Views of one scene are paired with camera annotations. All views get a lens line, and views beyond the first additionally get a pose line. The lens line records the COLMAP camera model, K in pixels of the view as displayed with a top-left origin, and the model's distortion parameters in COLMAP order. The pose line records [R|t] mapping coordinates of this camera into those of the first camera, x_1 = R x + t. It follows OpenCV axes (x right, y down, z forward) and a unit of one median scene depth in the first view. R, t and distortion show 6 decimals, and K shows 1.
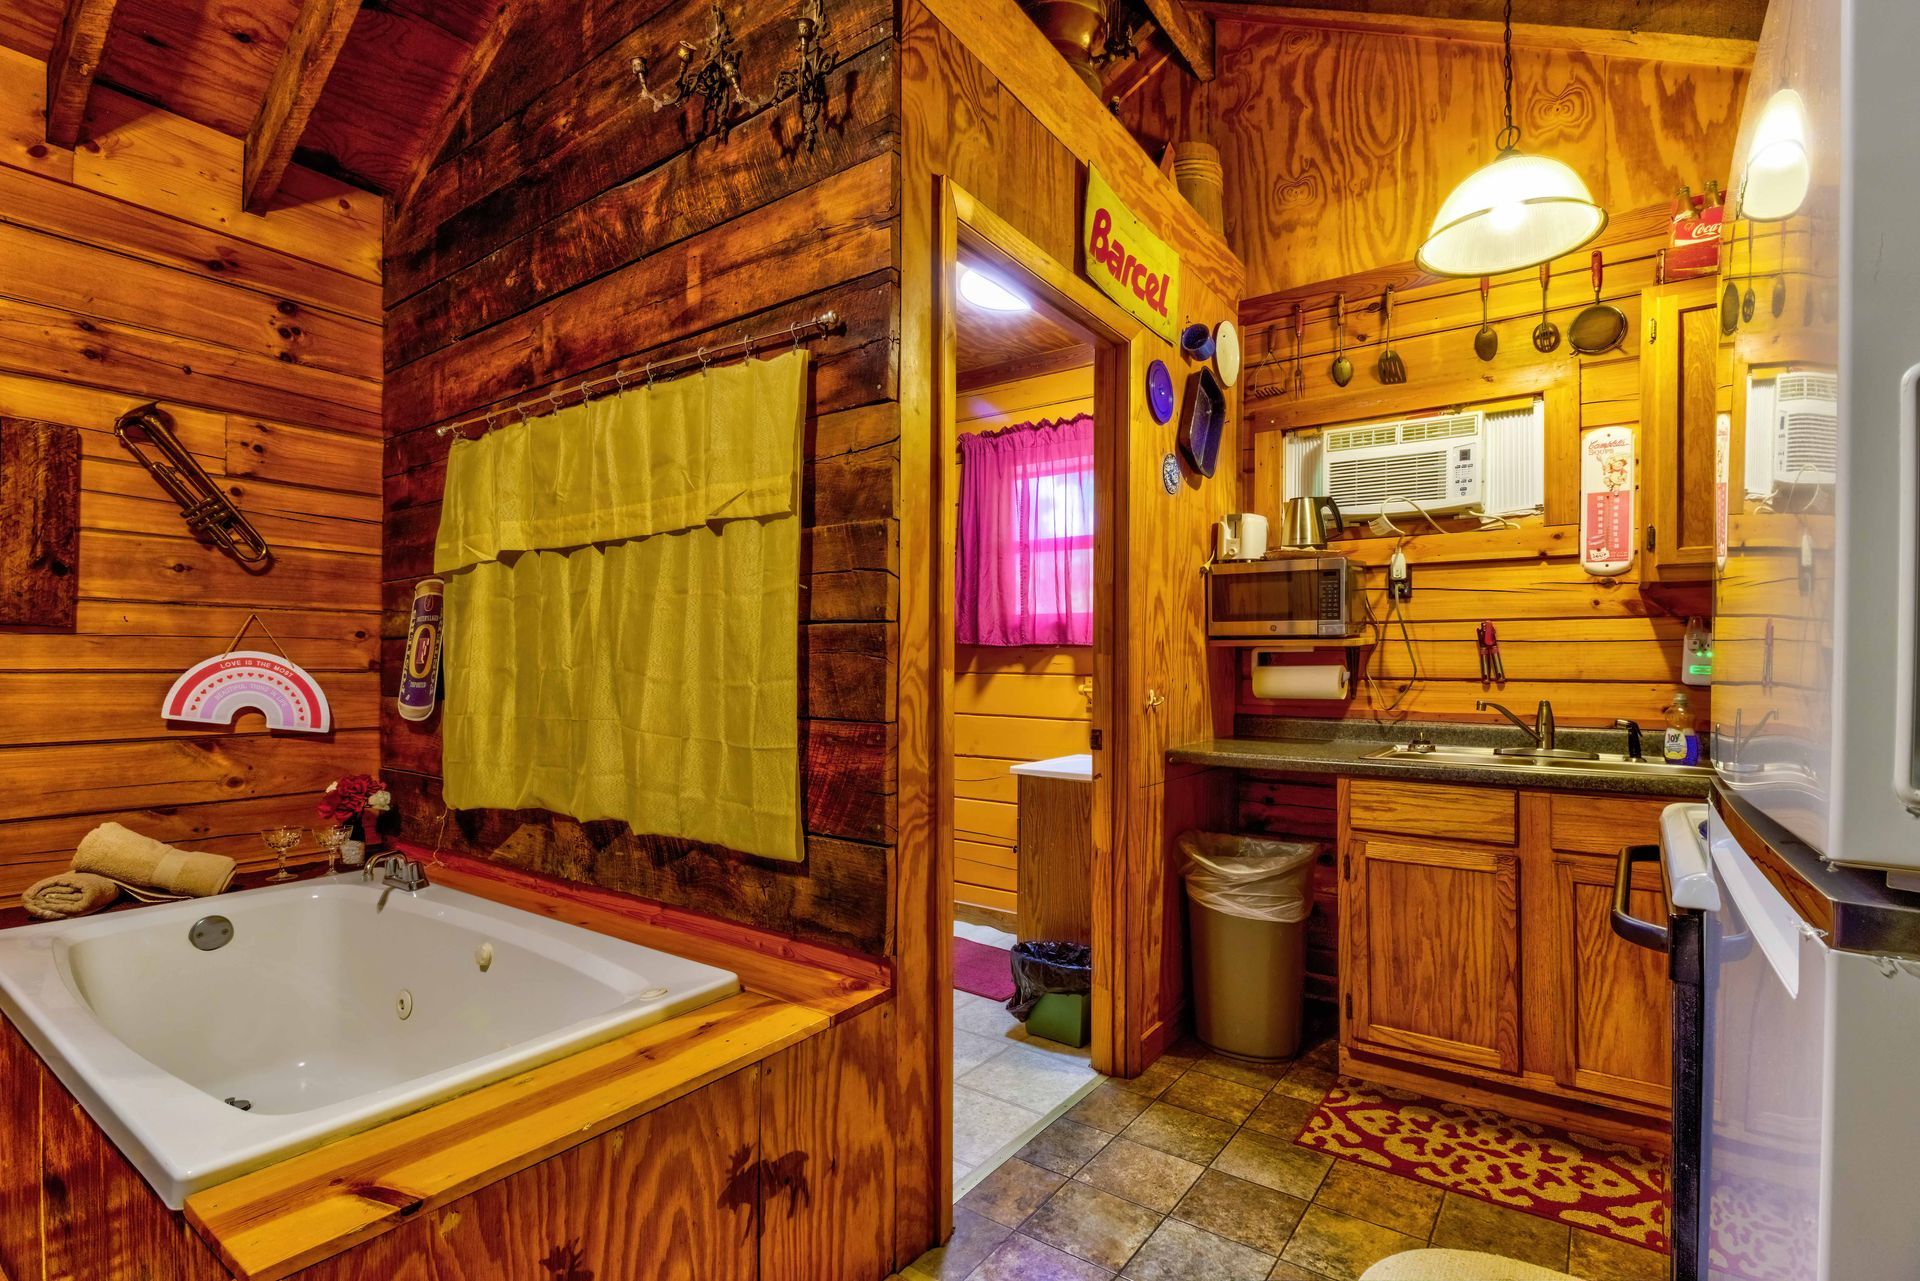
lens RADIAL K [[896.6, 0, 970.3], [0, 896.6, 654.7], [0, 0, 1]] dist [0.022308, -0.012946]
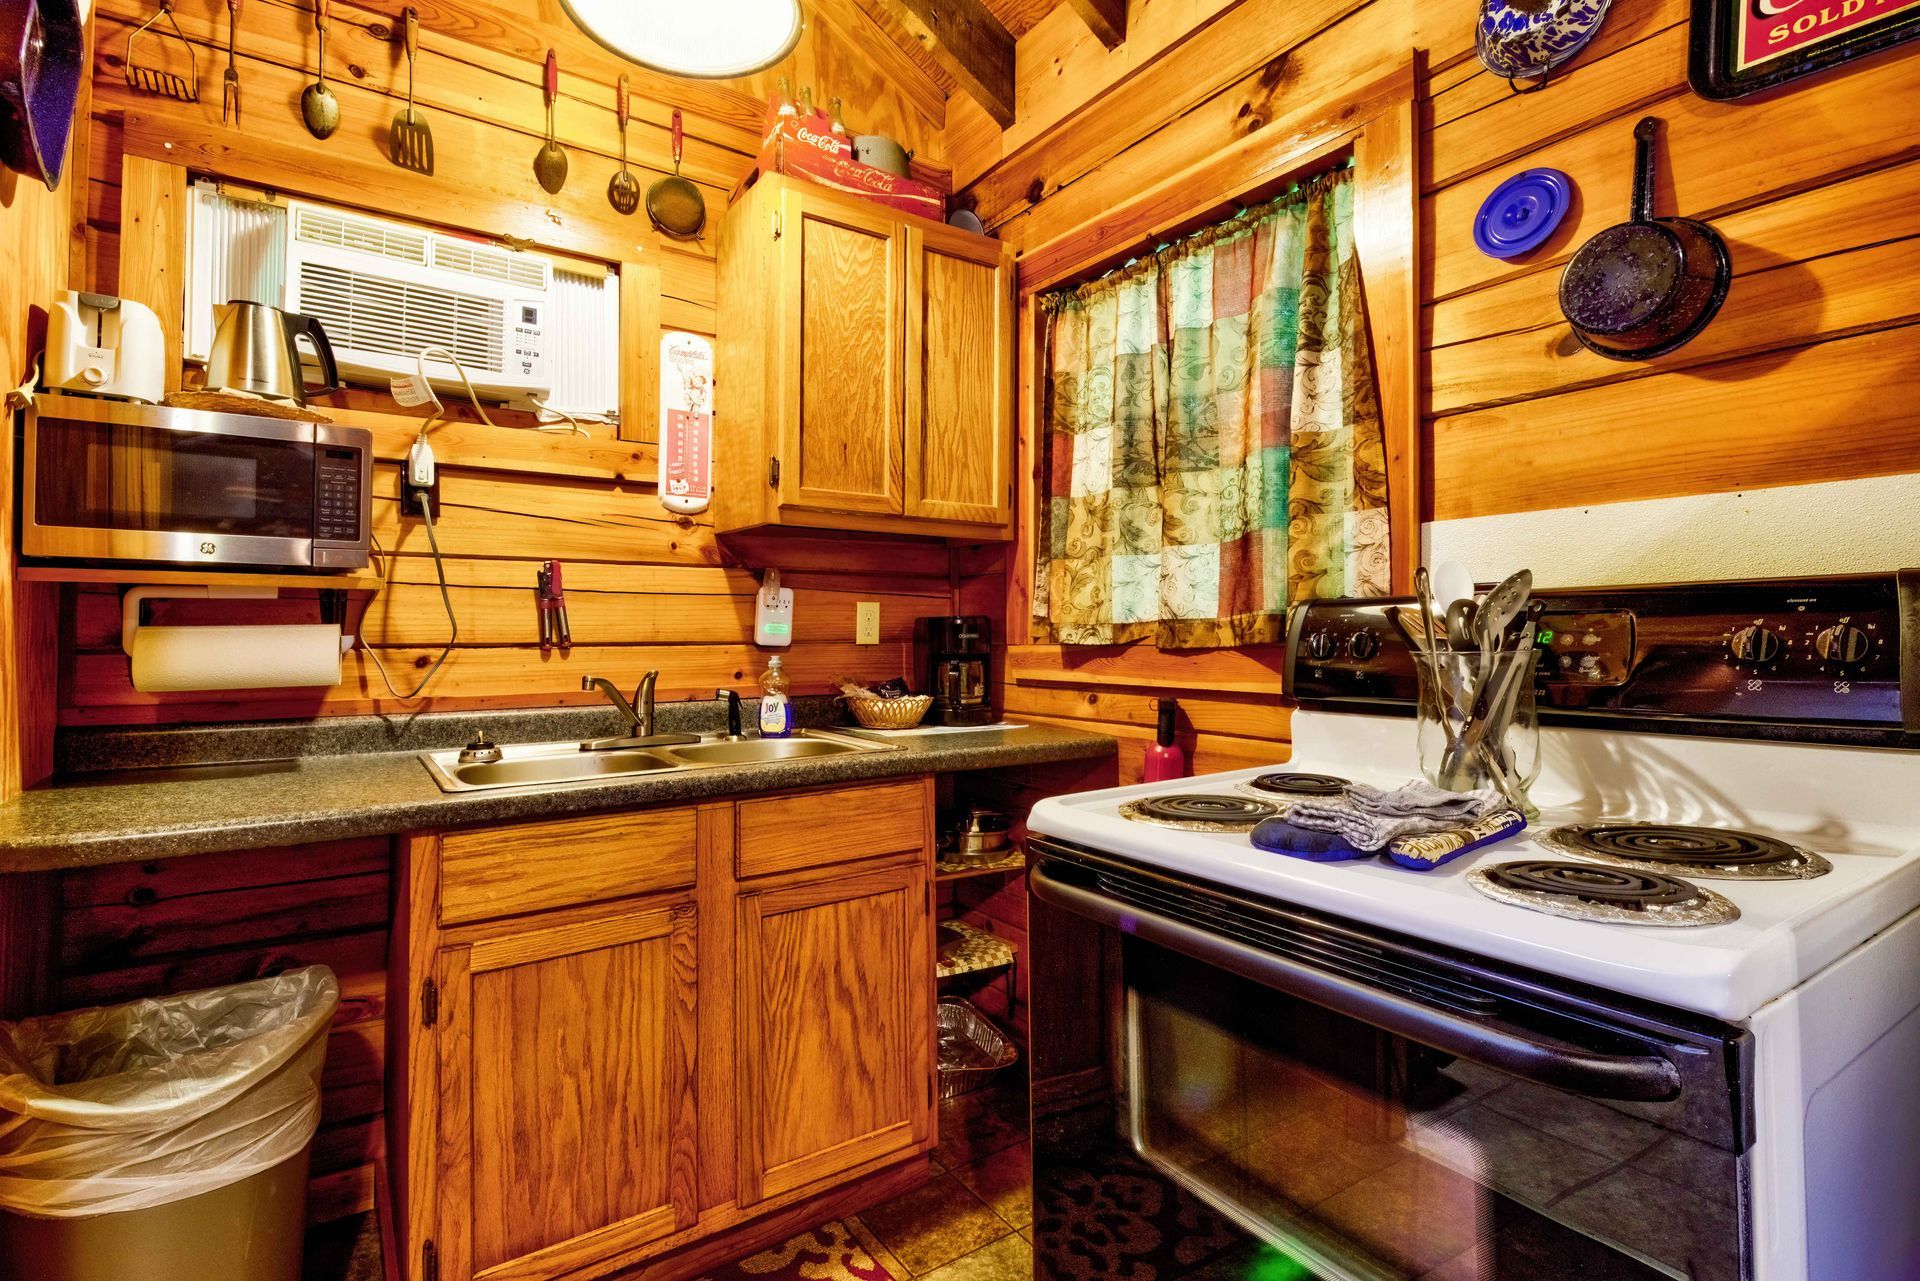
lens RADIAL K [[913.7, 0, 926.8], [0, 913.7, 611.9], [0, 0, 1]] dist [0.021122, -0.016859]
pose [[0.366542, 0.014870, 0.930283, 0.017571], [-0.007645, 0.999887, -0.012971, 0.010416], [-0.930370, -0.002358, 0.366614, 0.516491]]
